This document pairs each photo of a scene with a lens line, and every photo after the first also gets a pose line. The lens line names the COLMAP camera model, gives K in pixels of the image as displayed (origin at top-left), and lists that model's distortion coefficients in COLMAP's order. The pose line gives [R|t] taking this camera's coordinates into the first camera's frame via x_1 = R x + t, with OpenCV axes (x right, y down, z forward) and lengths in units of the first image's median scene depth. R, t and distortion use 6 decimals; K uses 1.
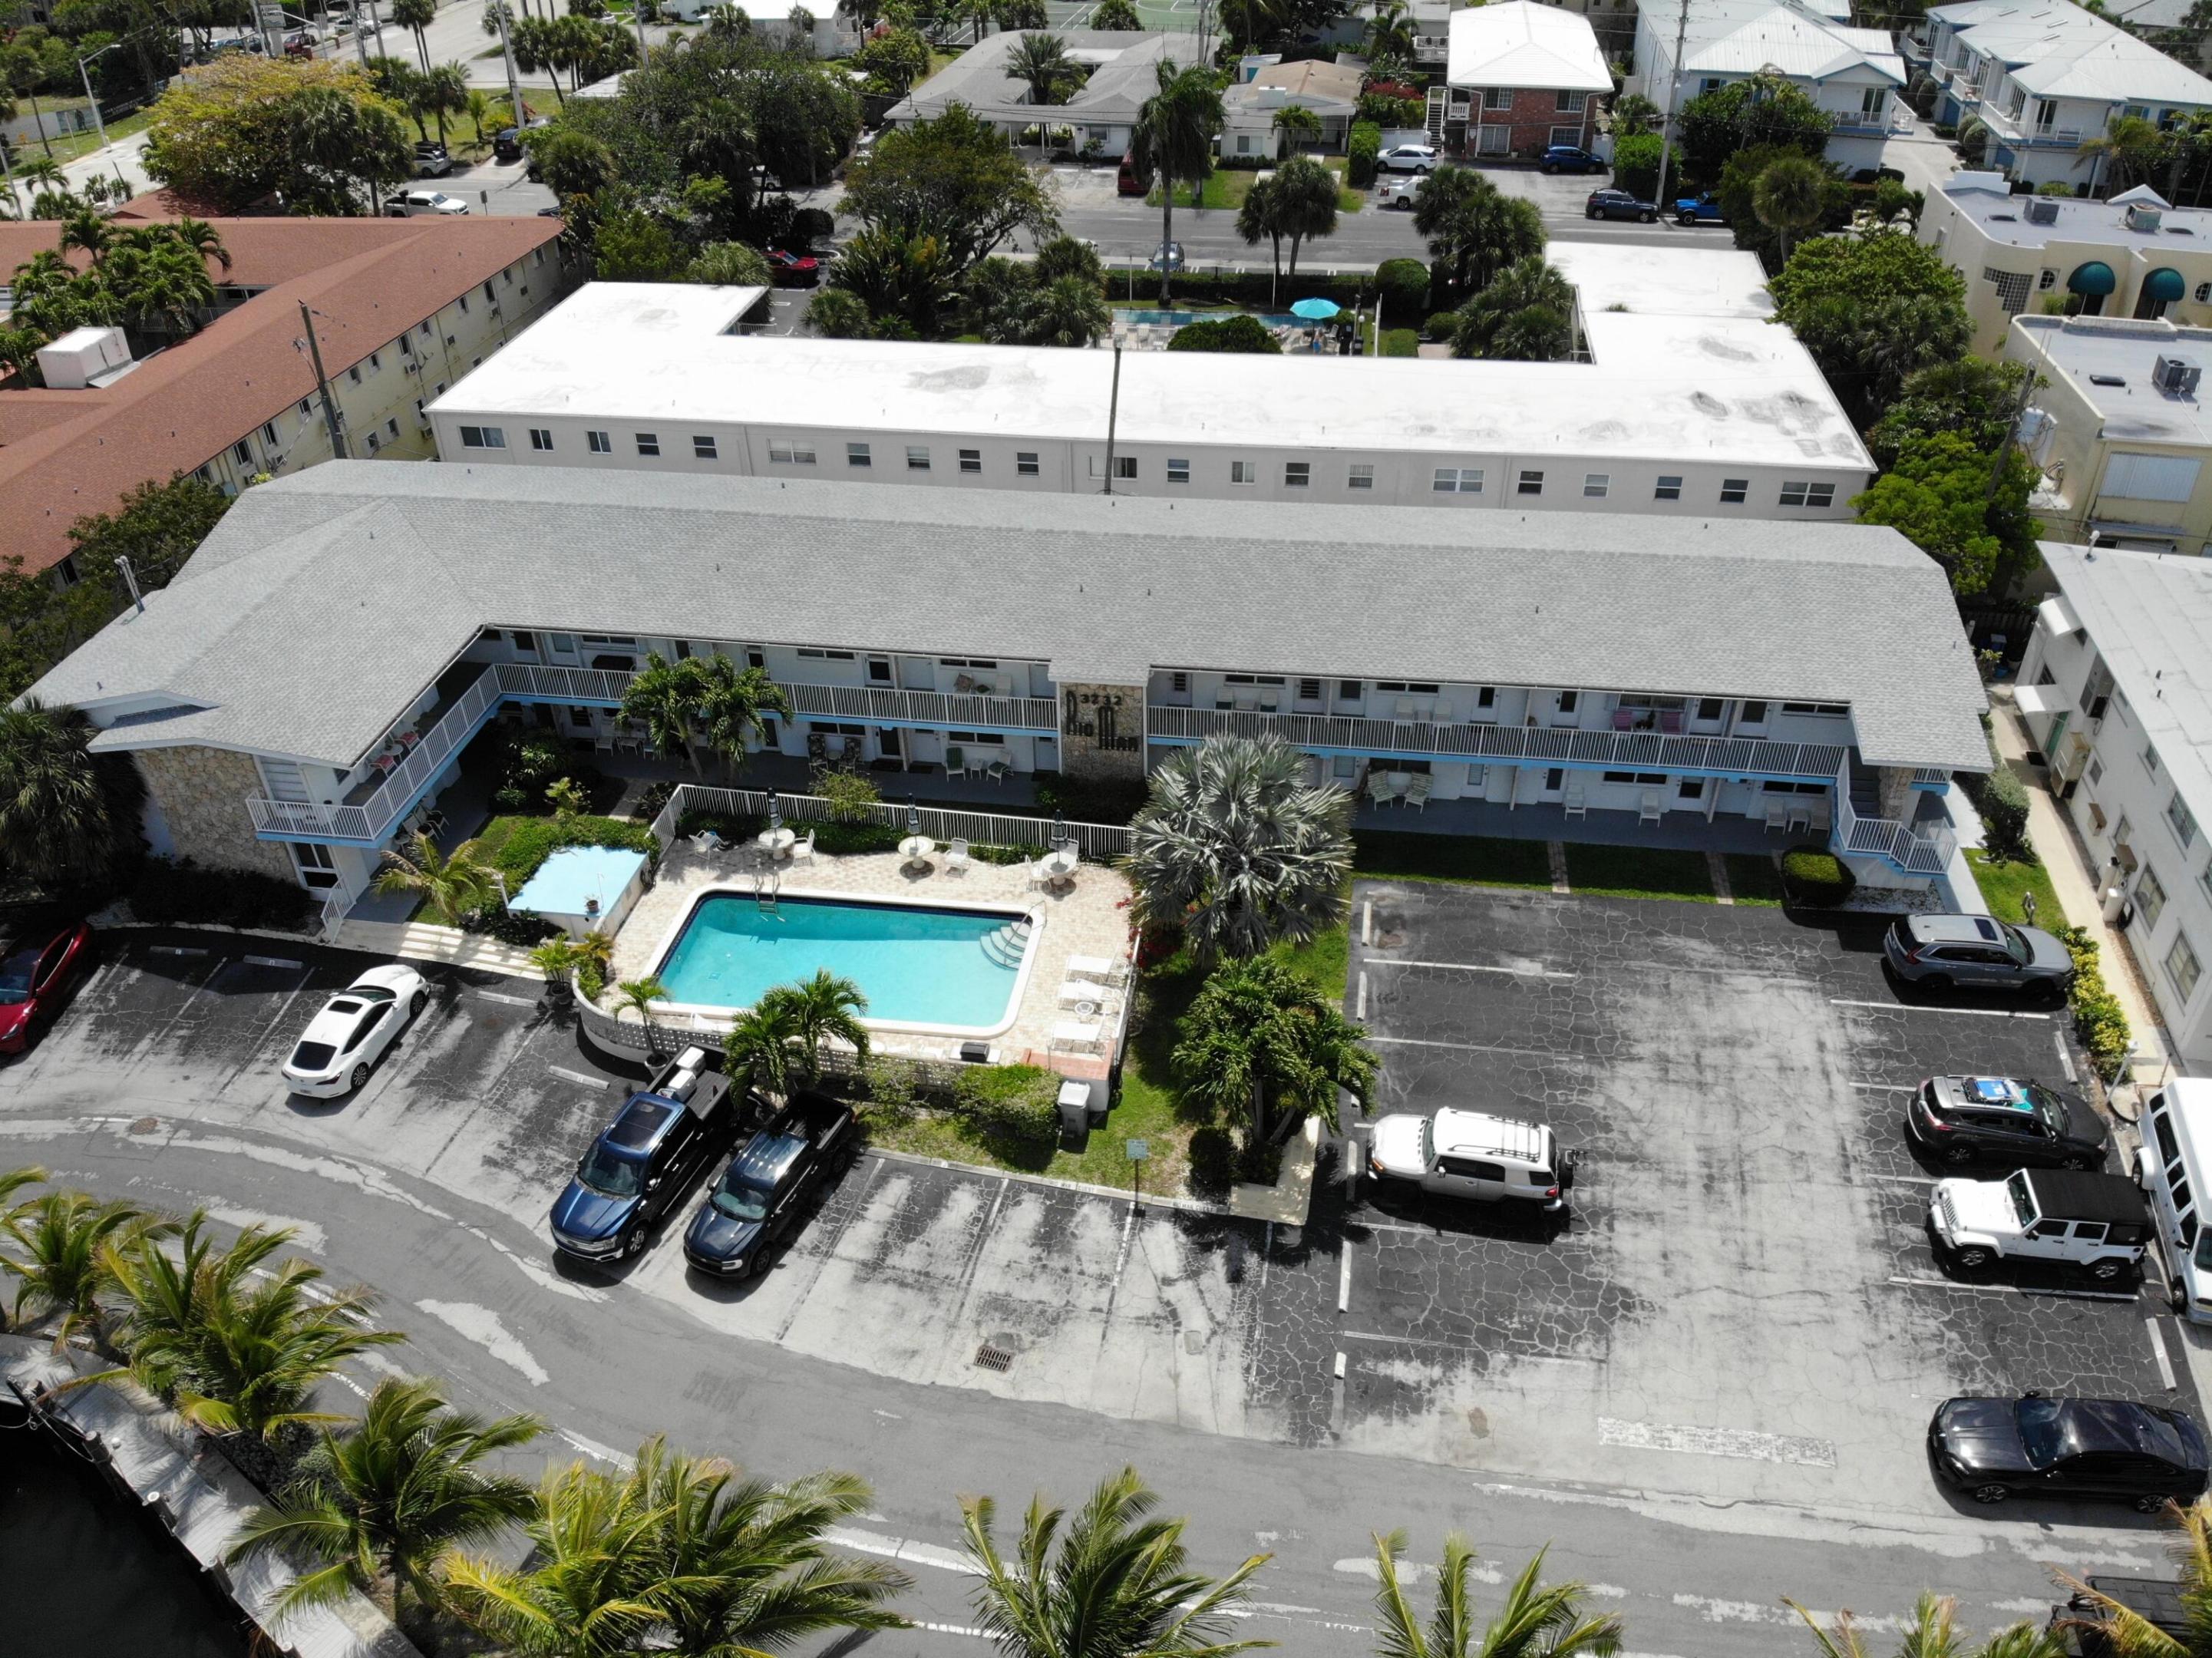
lens RADIAL K [[1597.5, 0, 1106.0], [0, 1597.5, 829.0], [0, 0, 1]] dist [0.093643, -0.214741]
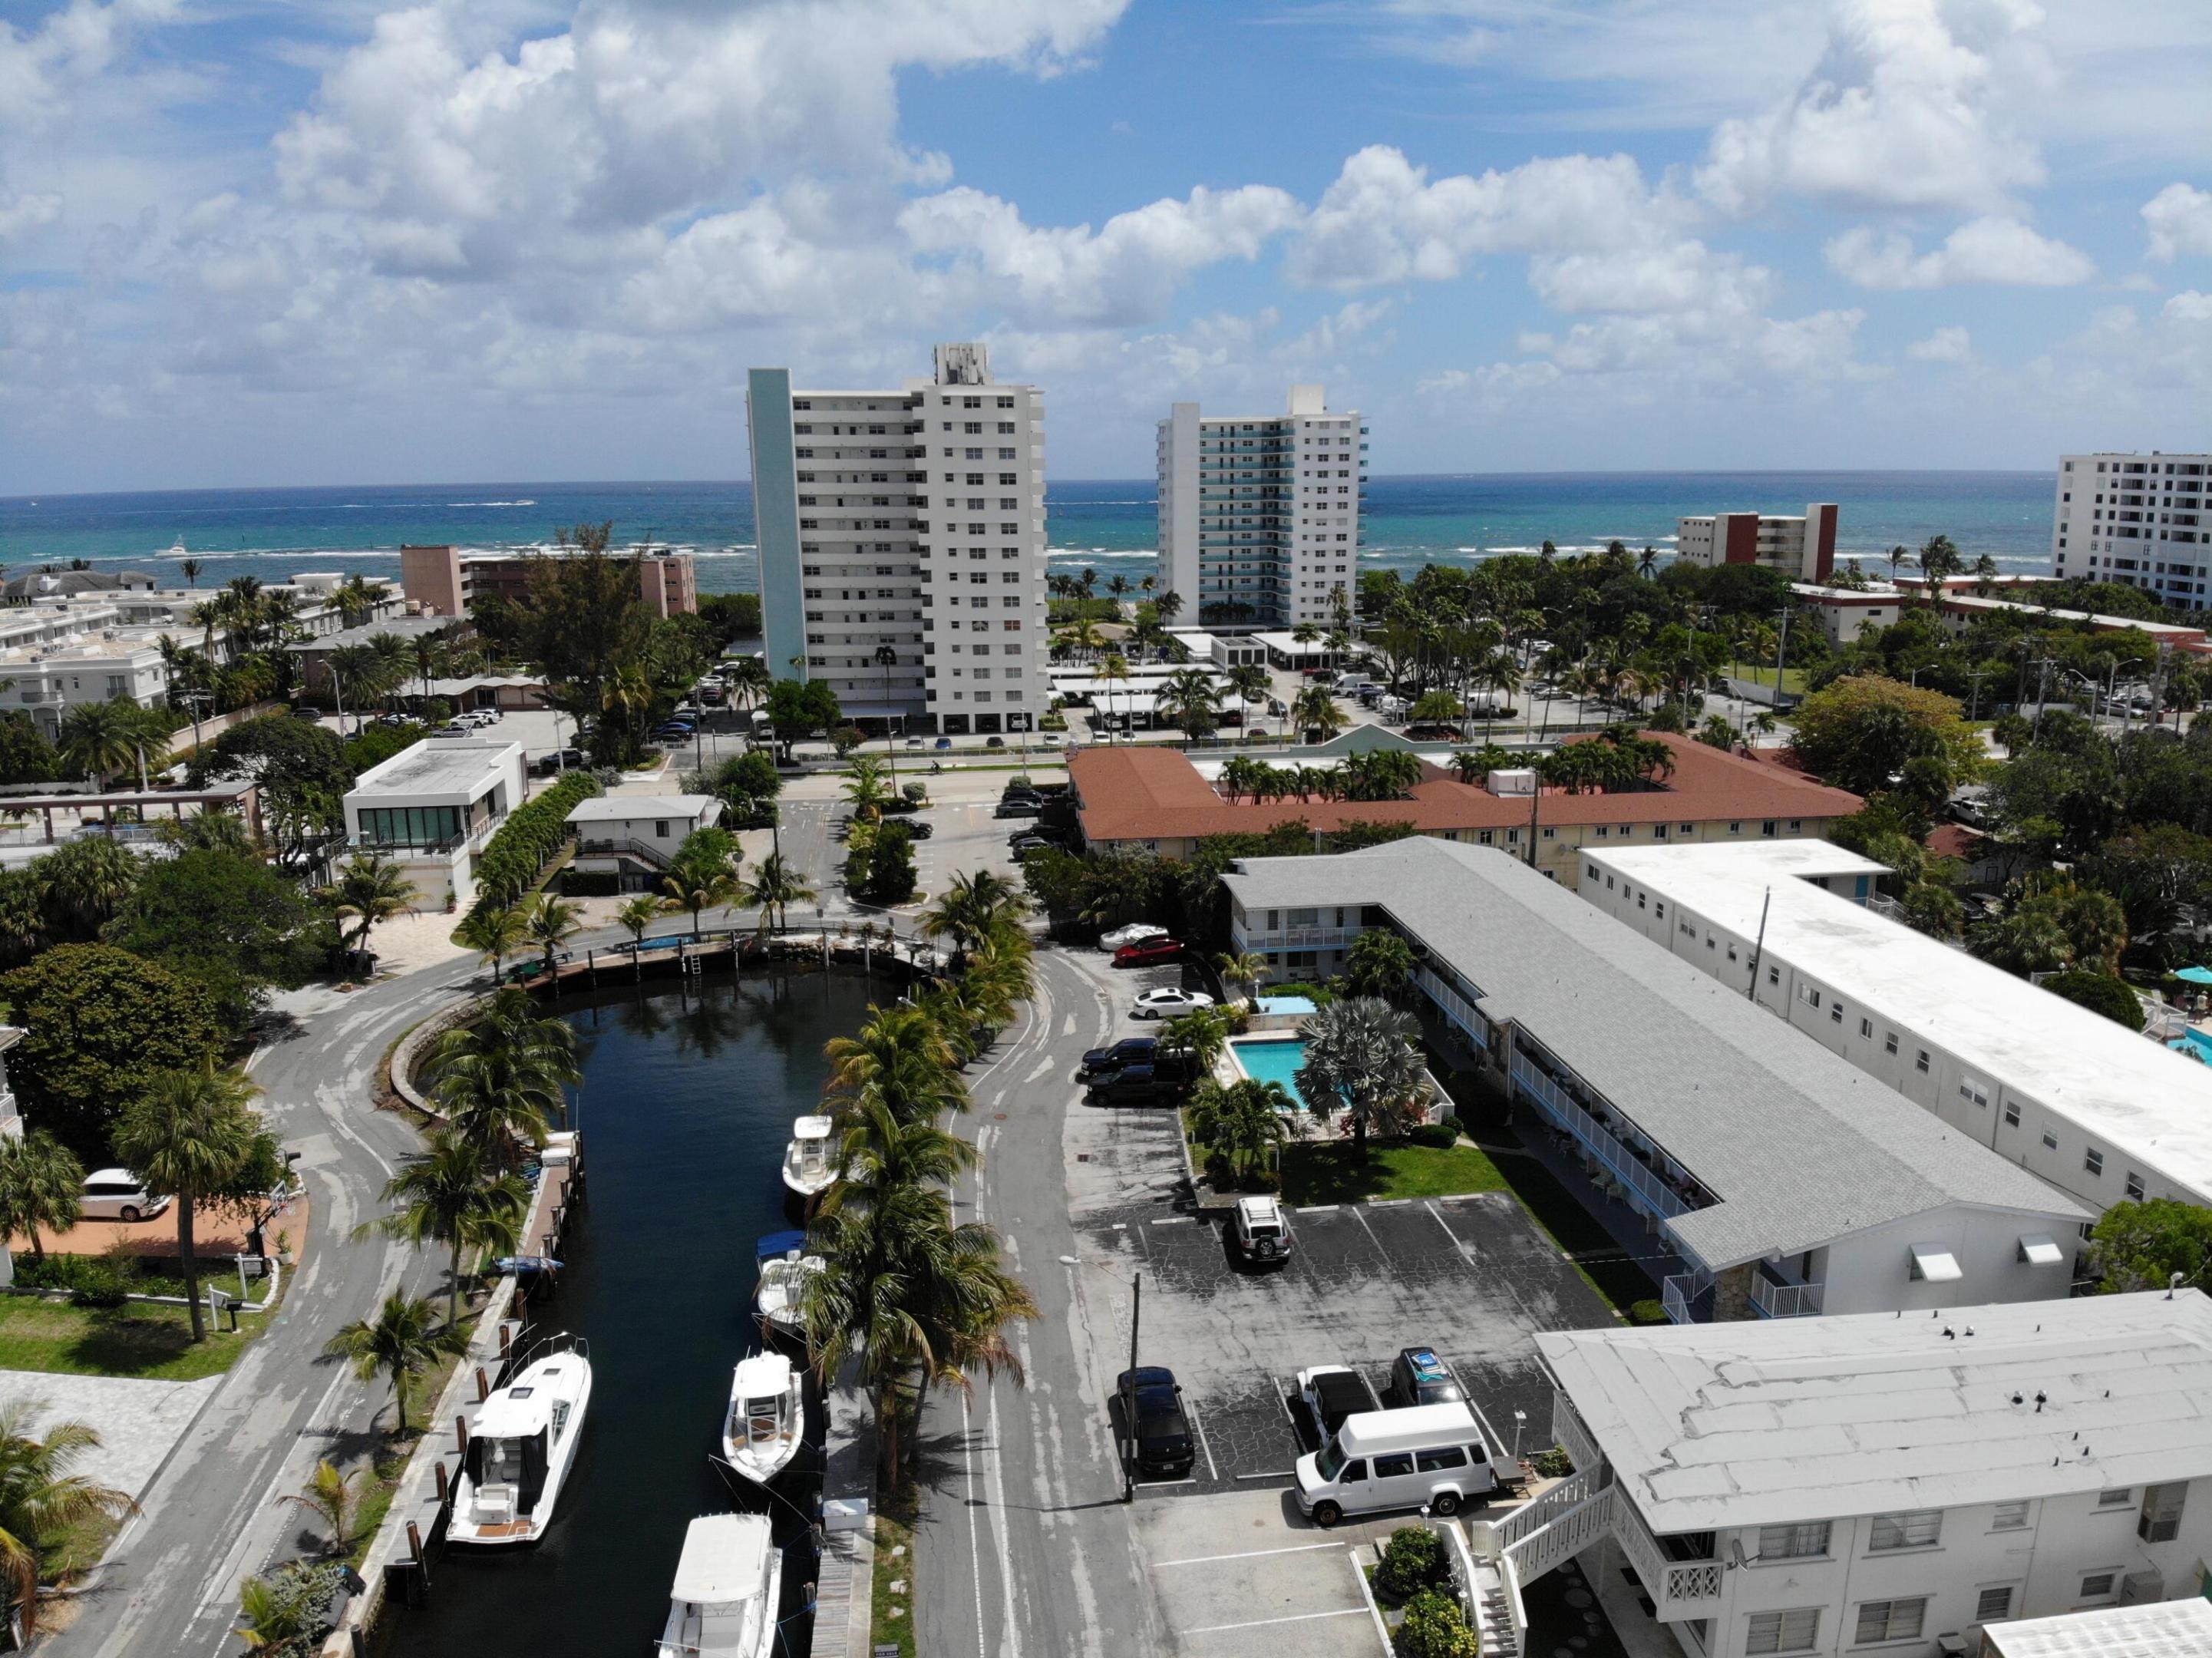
lens RADIAL K [[1631.9, 0, 1106.8], [0, 1631.9, 836.8], [0, 0, 1]] dist [0.087881, -0.202412]
pose [[0.259263, 0.220269, -0.940353, 1.391865], [-0.559265, 0.828034, 0.039765, -0.091204], [0.787404, 0.515598, 0.337867, 0.062524]]
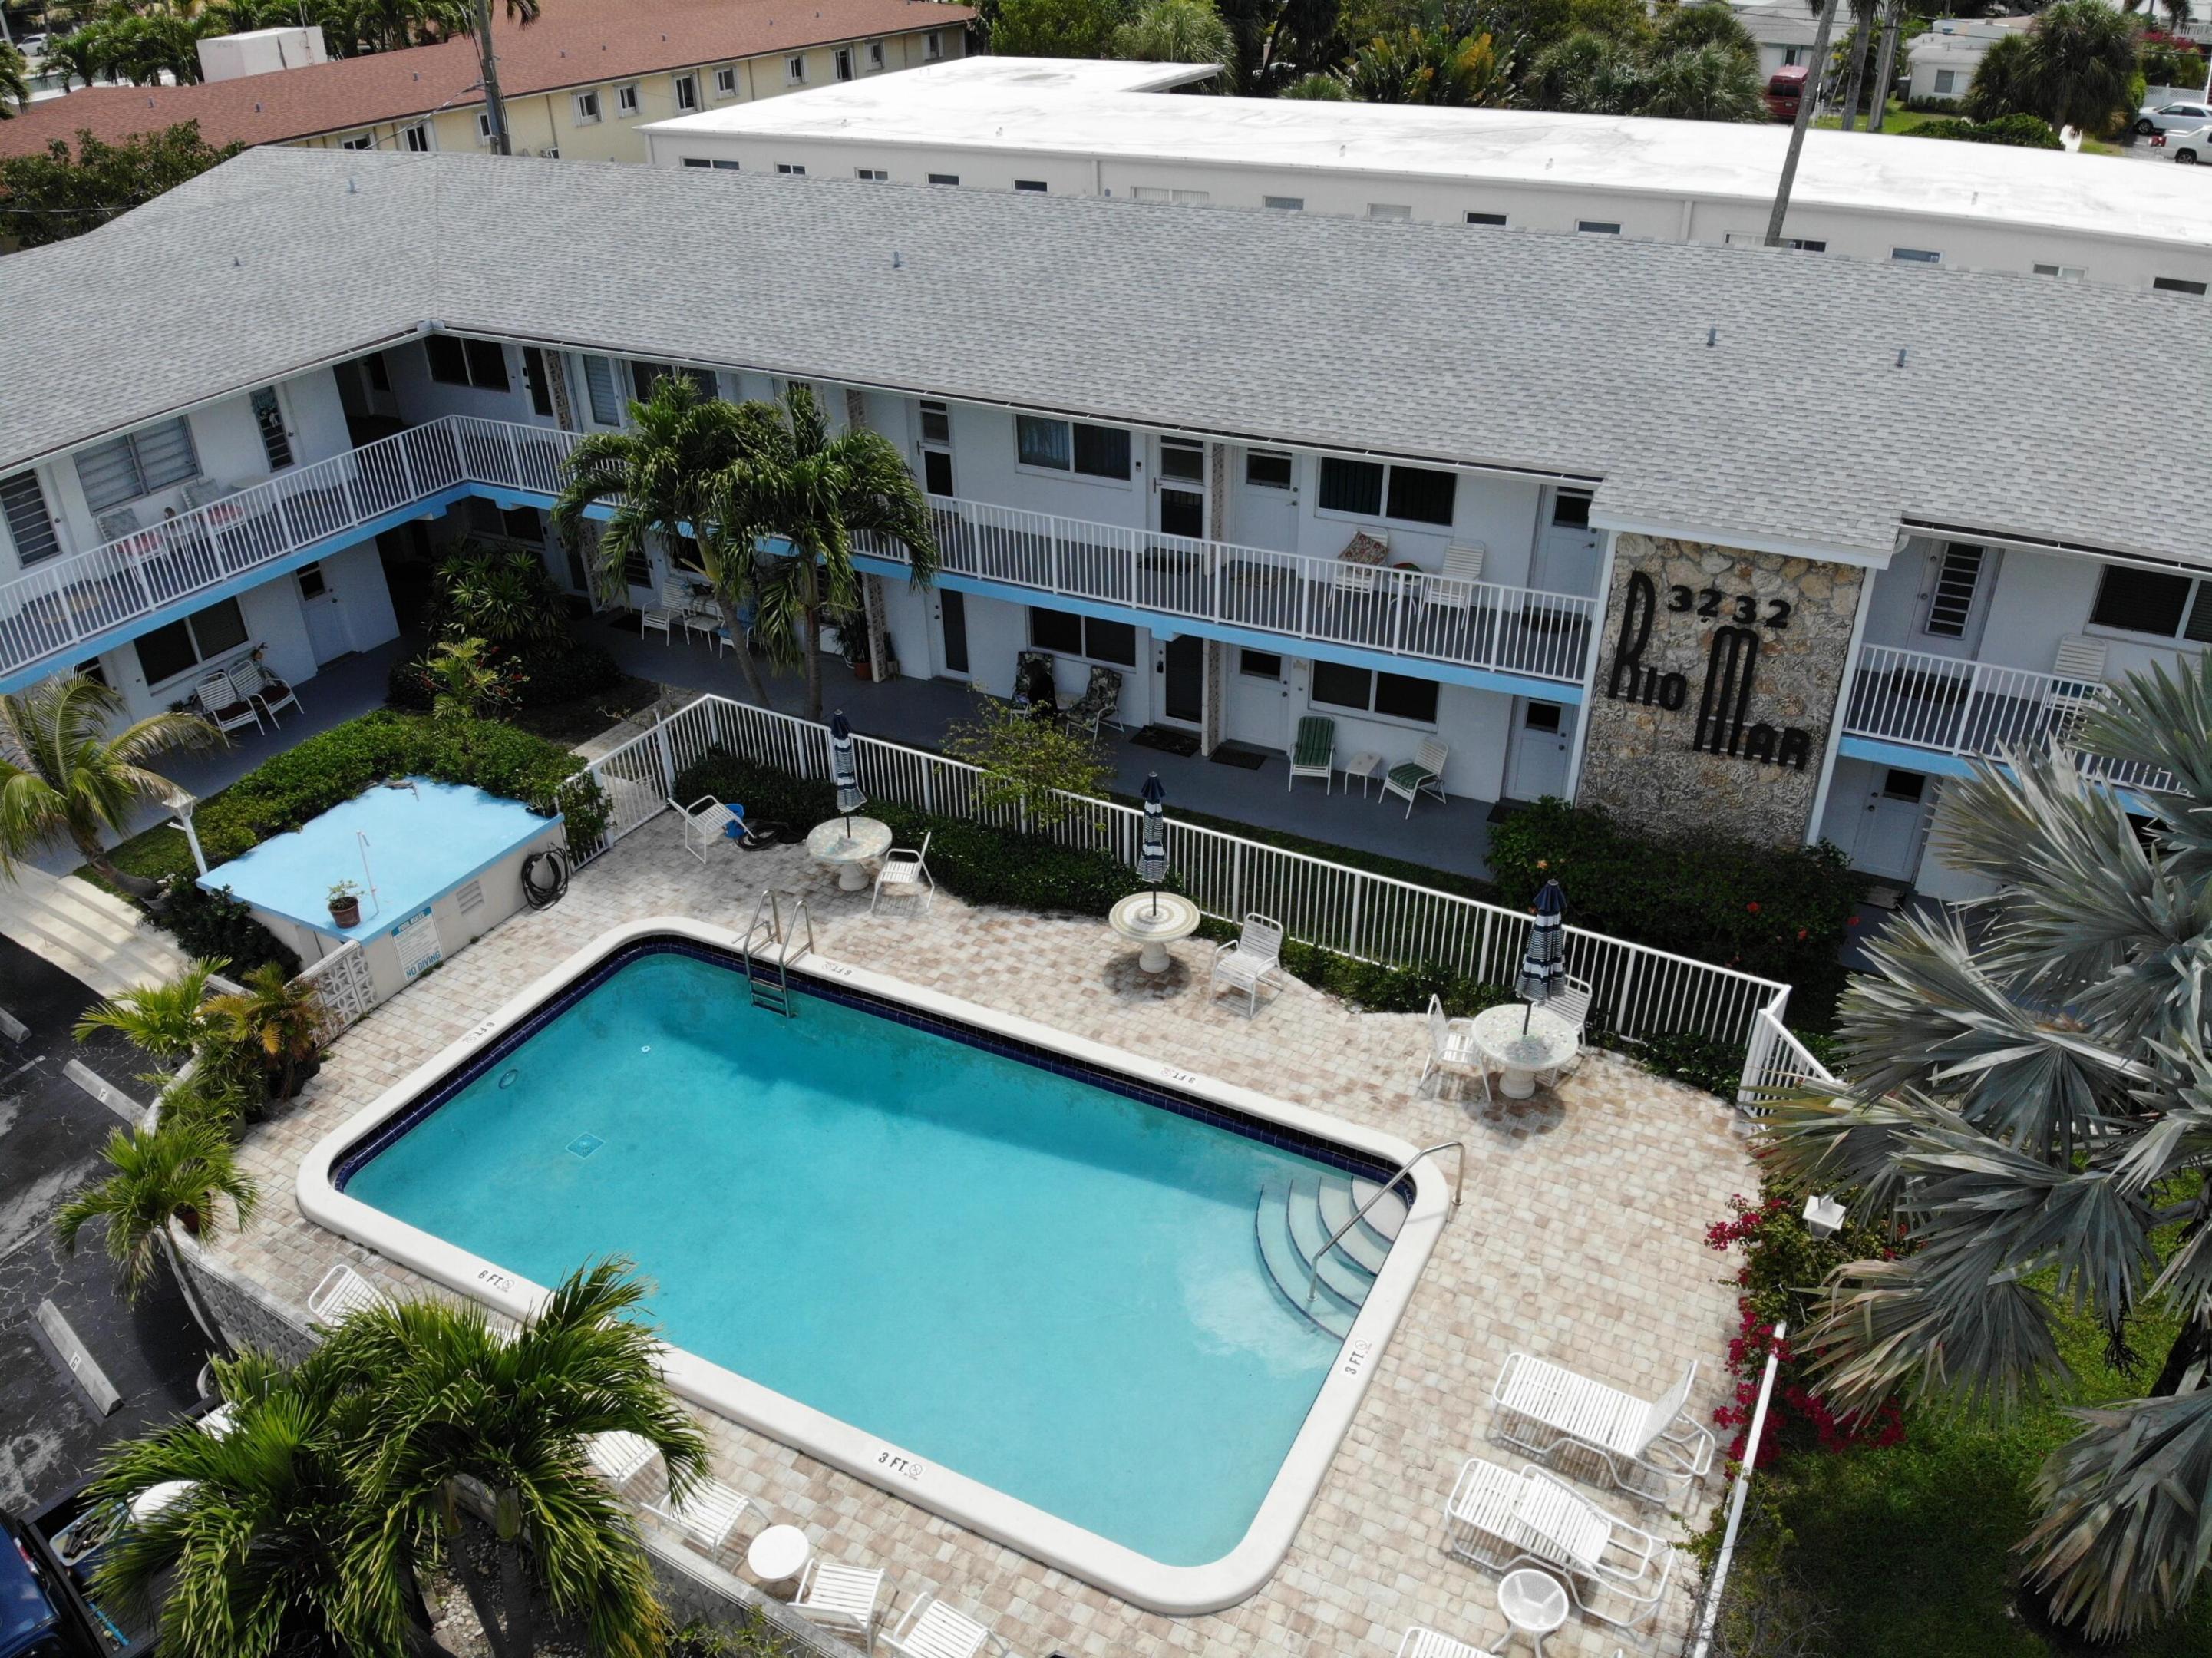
lens RADIAL K [[1597.5, 0, 1106.0], [0, 1597.5, 829.0], [0, 0, 1]] dist [0.093643, -0.214741]
pose [[0.942508, 0.165635, -0.290247, -0.021504], [-0.186550, 0.981381, -0.045732, 0.009939], [0.277268, 0.097248, 0.955858, 0.633420]]
